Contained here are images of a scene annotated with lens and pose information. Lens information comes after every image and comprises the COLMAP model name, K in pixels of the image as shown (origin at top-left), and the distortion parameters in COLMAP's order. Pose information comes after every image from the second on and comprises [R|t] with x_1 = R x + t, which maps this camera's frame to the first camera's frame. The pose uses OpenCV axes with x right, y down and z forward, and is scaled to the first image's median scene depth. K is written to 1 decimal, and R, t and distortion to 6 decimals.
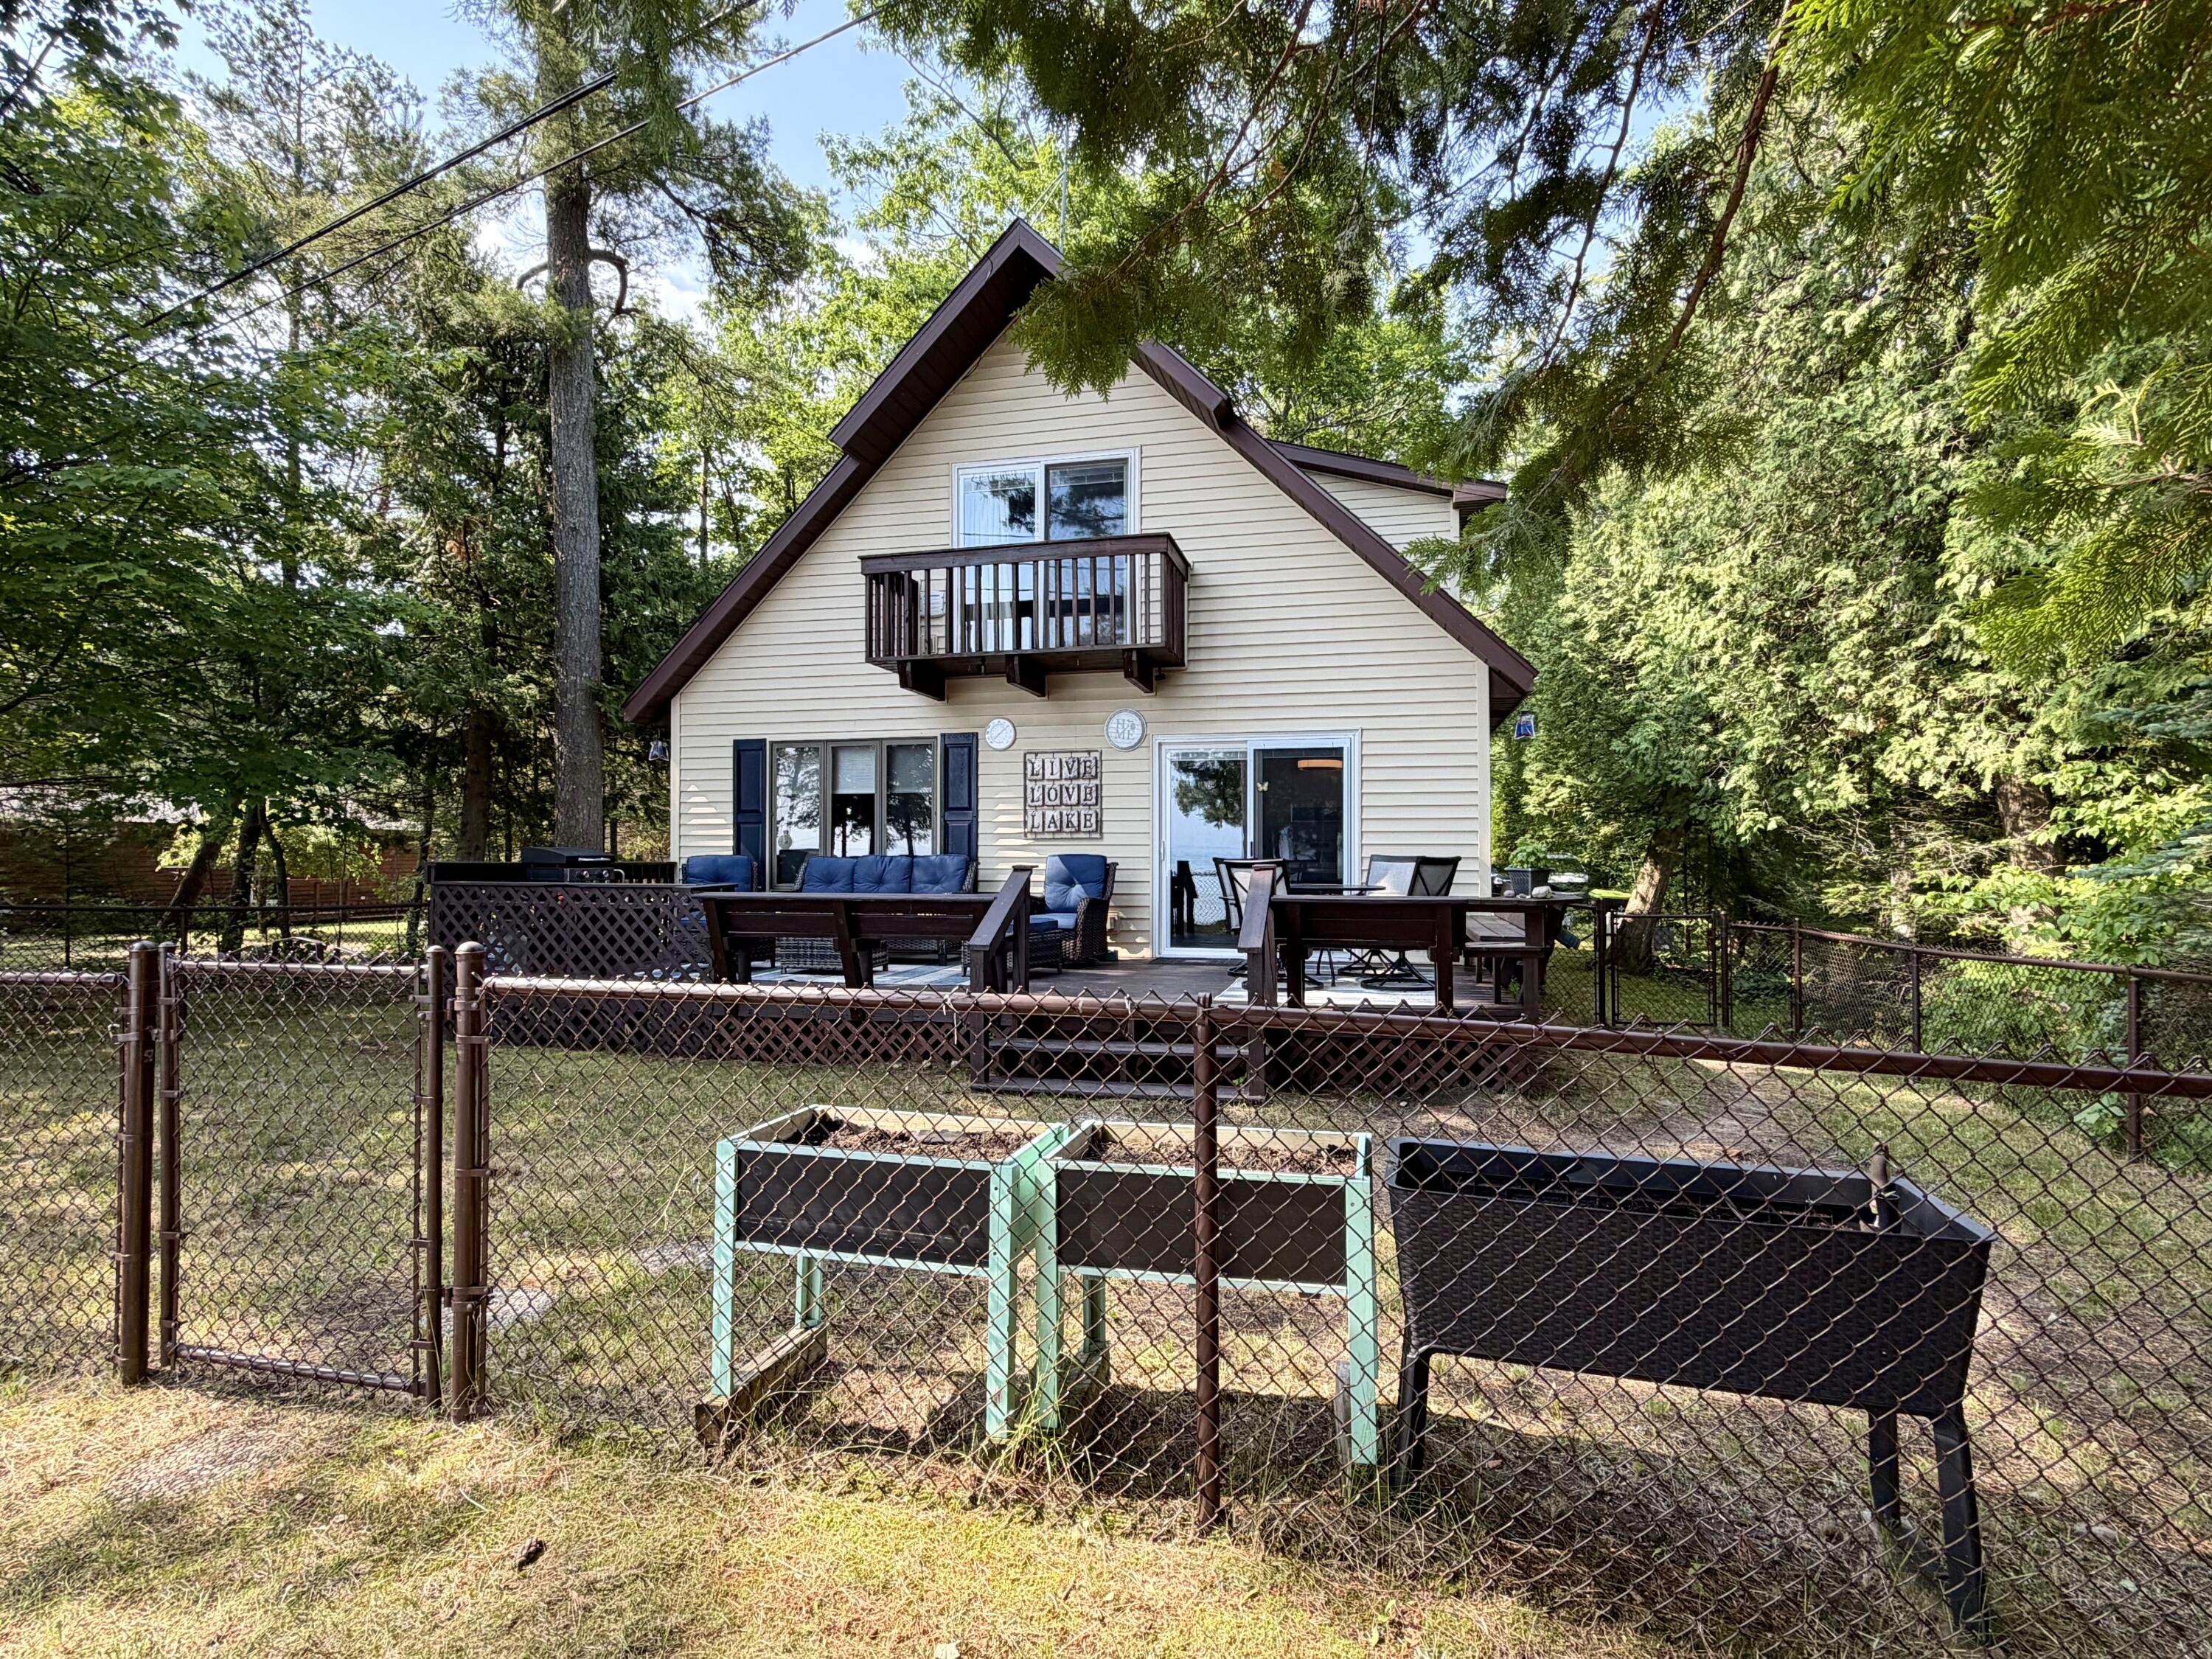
lens RADIAL K [[1103.0, 0, 1101.1], [0, 1103.0, 831.9], [0, 0, 1]] dist [0.000043, -0.000983]
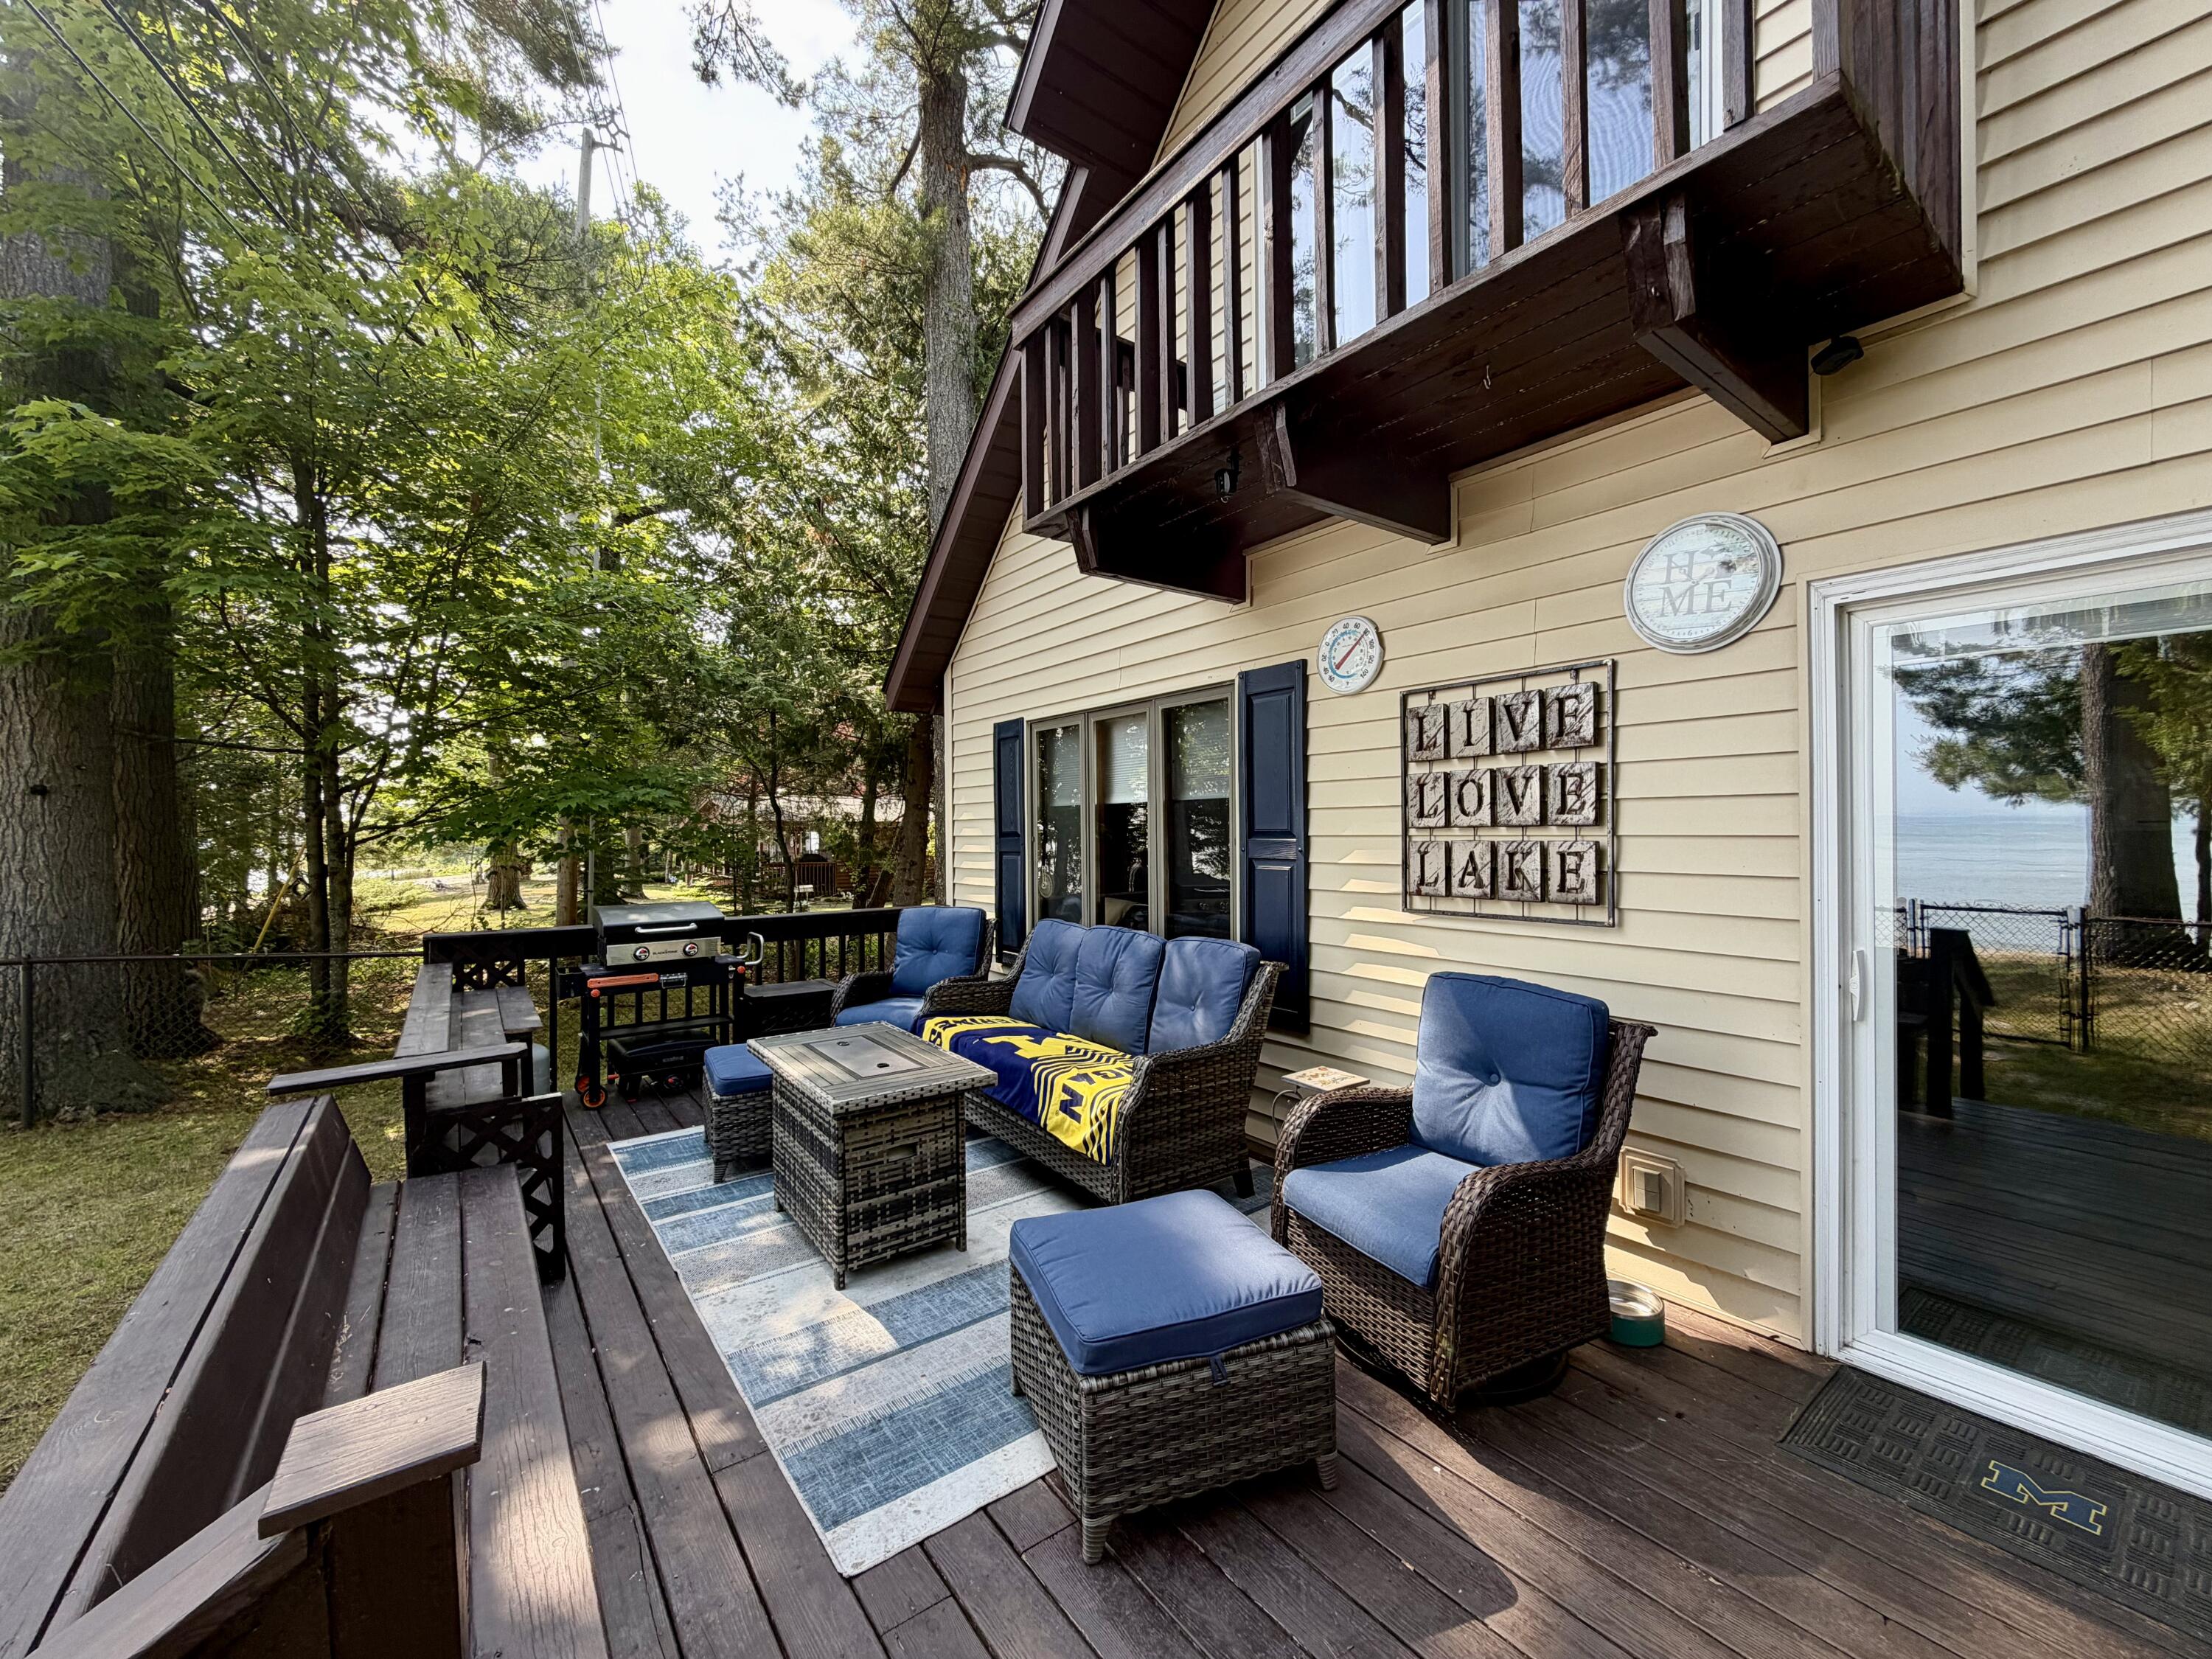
lens RADIAL K [[874.4, 0, 1101.1], [0, 874.4, 831.6], [0, 0, 1]] dist [-0.002276, -0.000113]
pose [[0.770299, -0.003662, -0.637672, 0.048355], [0.021213, 0.999577, 0.019885, -0.030970], [0.637330, -0.028845, 0.770051, 0.695115]]
